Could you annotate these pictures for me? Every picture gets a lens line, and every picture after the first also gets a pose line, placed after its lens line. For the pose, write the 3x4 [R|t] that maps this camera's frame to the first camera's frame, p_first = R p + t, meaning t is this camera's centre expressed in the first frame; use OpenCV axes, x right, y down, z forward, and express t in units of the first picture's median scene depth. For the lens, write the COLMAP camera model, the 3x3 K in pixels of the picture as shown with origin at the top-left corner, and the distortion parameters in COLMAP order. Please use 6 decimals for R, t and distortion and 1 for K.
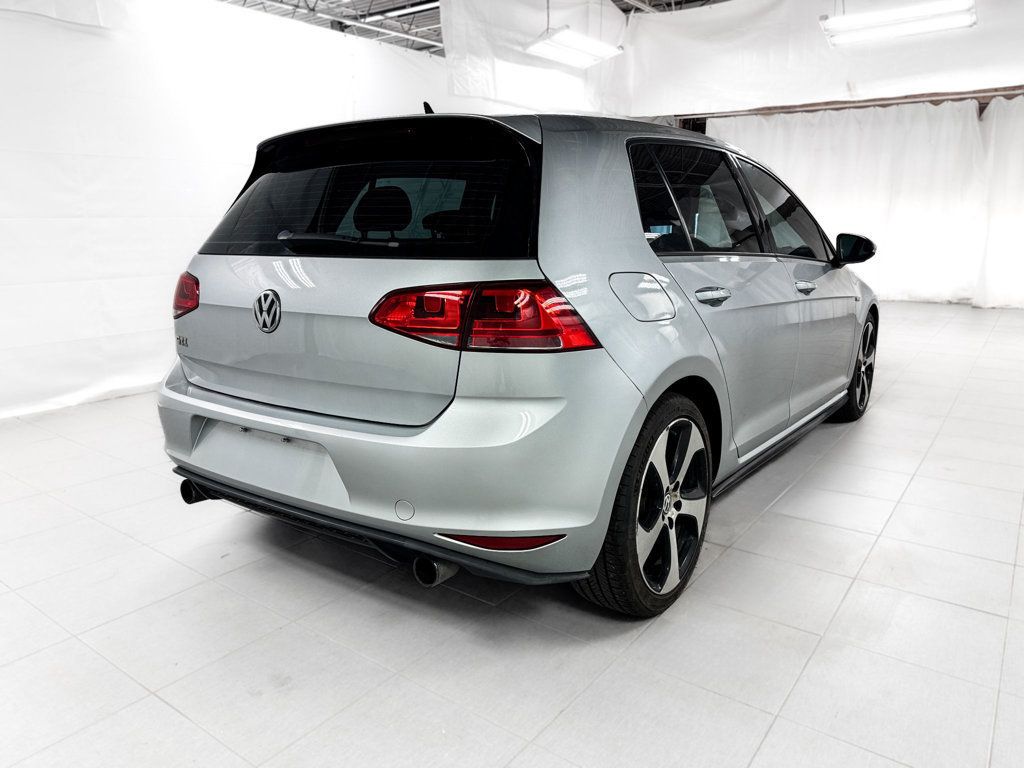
lens RADIAL K [[744.3, 0, 519.6], [0, 744.3, 386.5], [0, 0, 1]] dist [0.033932, -0.021472]
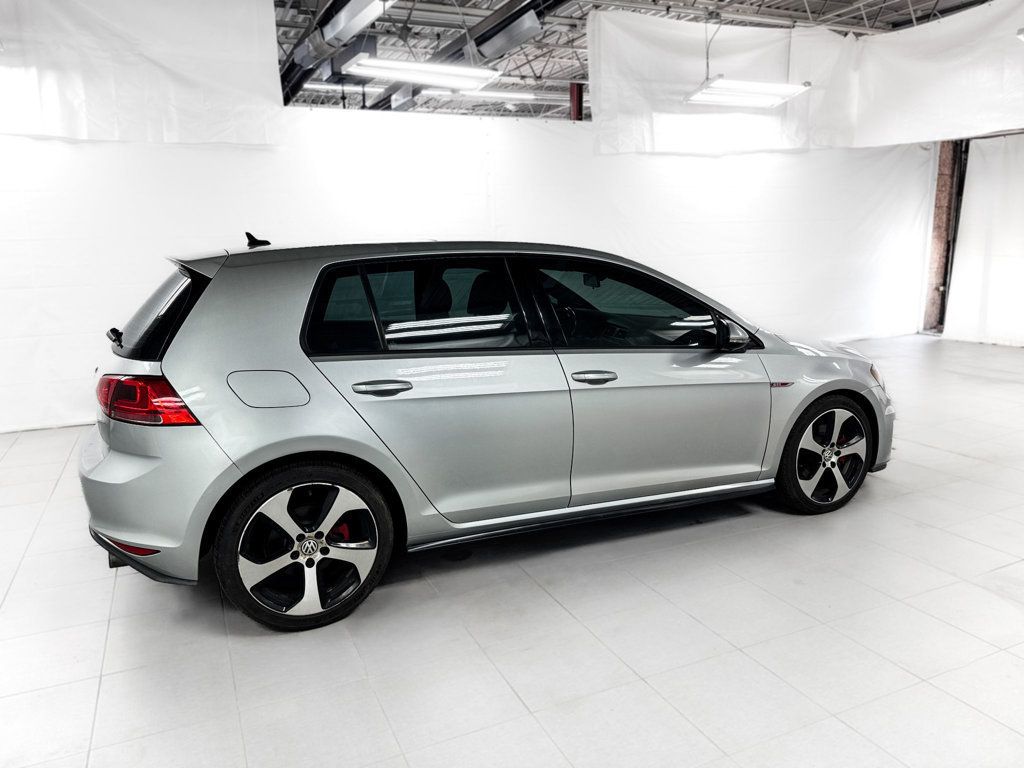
lens RADIAL K [[744.3, 0, 509.1], [0, 744.3, 389.2], [0, 0, 1]] dist [0.033932, -0.021472]
pose [[0.873438, 0.085850, -0.479309, 0.326684], [-0.093431, 0.995593, 0.008066, -0.046879], [0.477889, 0.037737, 0.877609, 0.006912]]
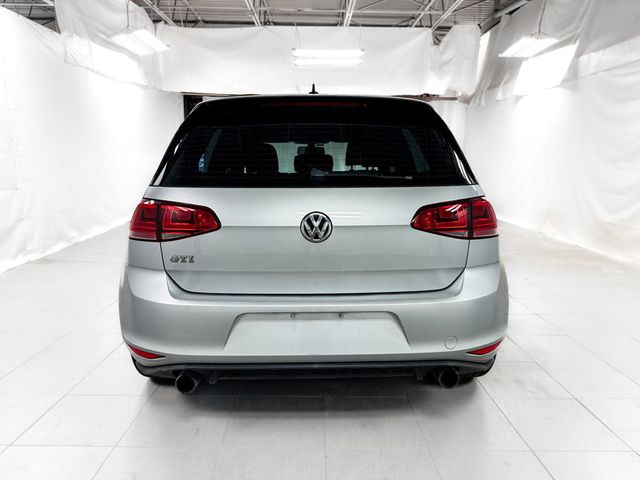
lens RADIAL K [[465.2, 0, 320.8], [0, 465.2, 237.9], [0, 0, 1]] dist [0.033932, -0.021472]
pose [[0.804019, -0.089451, 0.587837, -0.235252], [0.117058, 0.993084, -0.008989, -0.019878], [-0.582968, 0.076038, 0.808929, 0.081543]]
